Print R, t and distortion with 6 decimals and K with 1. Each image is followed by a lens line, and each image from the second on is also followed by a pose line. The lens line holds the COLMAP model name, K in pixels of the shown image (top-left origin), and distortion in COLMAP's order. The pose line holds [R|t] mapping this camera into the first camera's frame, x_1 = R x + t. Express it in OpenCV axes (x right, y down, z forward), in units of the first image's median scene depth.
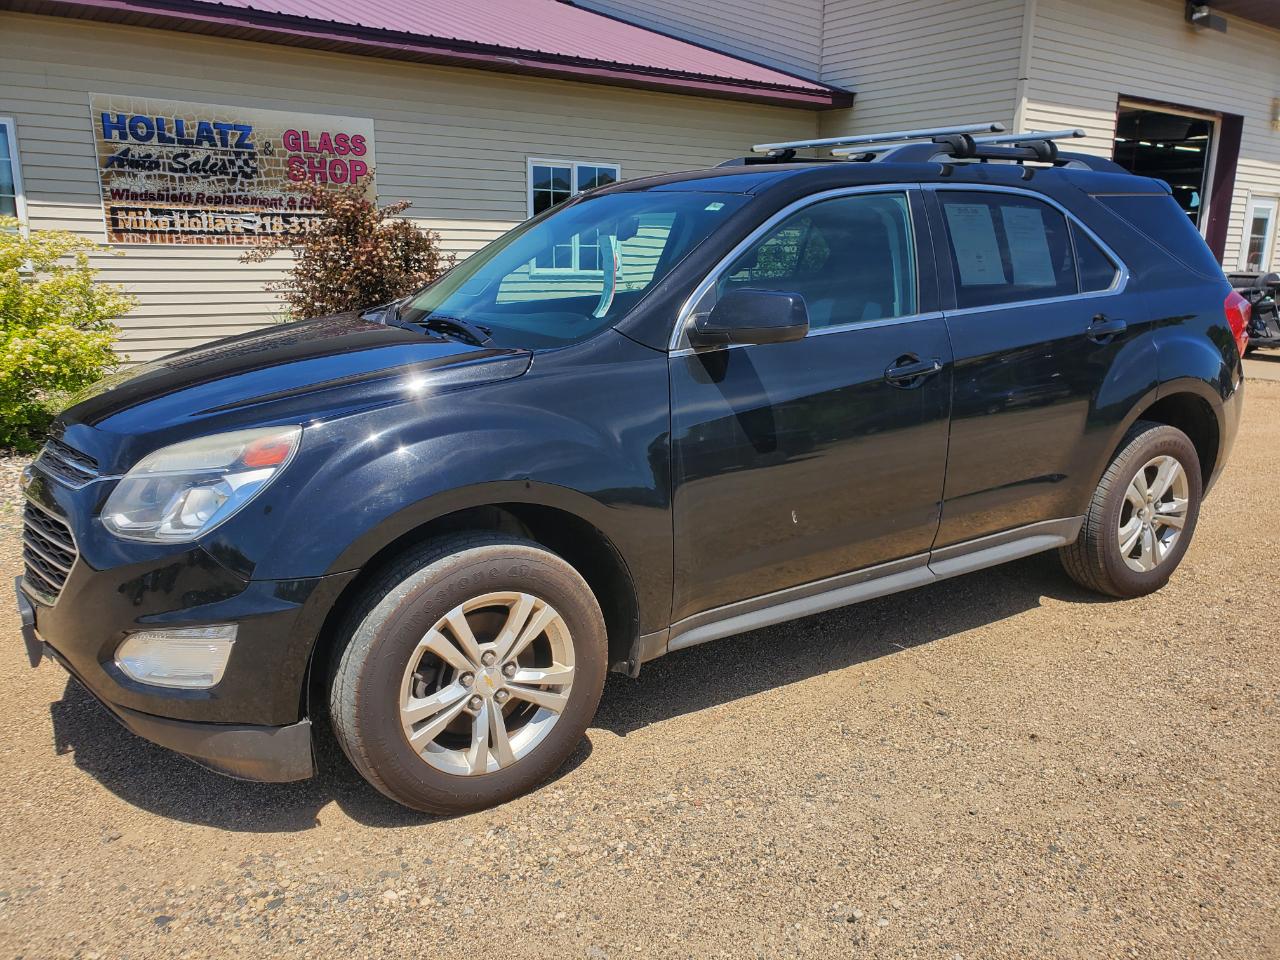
lens RADIAL K [[992.6, 0, 647.6], [0, 992.6, 482.4], [0, 0, 1]] dist [-0.002969, 0.024795]
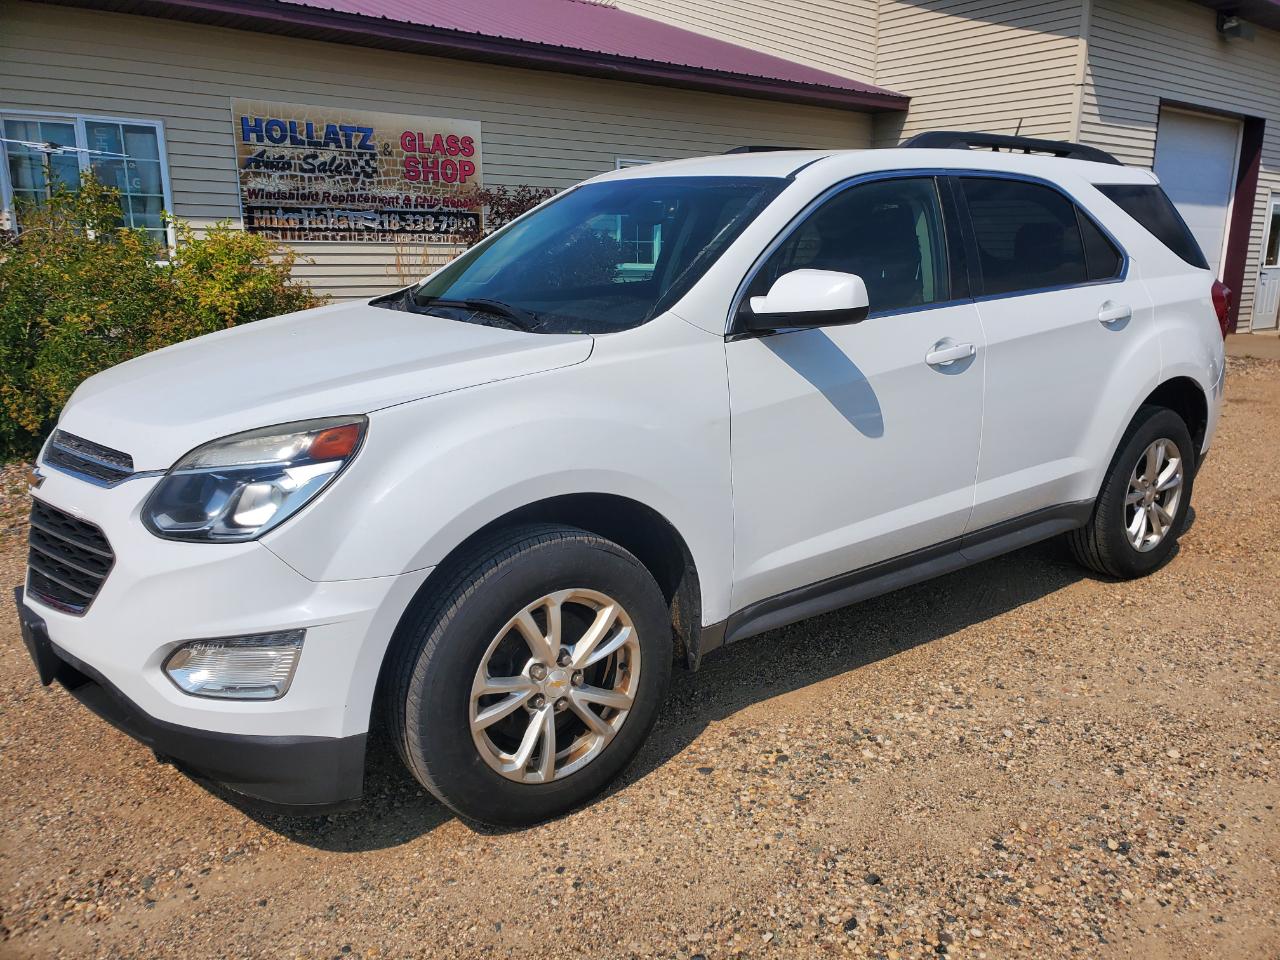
lens RADIAL K [[990.5, 0, 662.6], [0, 990.5, 478.1], [0, 0, 1]] dist [0.010861, 0.009252]
pose [[0.999204, -0.008080, 0.039064, -0.139594], [0.007803, 0.999943, 0.007249, 0.007214], [-0.039120, -0.006939, 0.999210, -0.068776]]
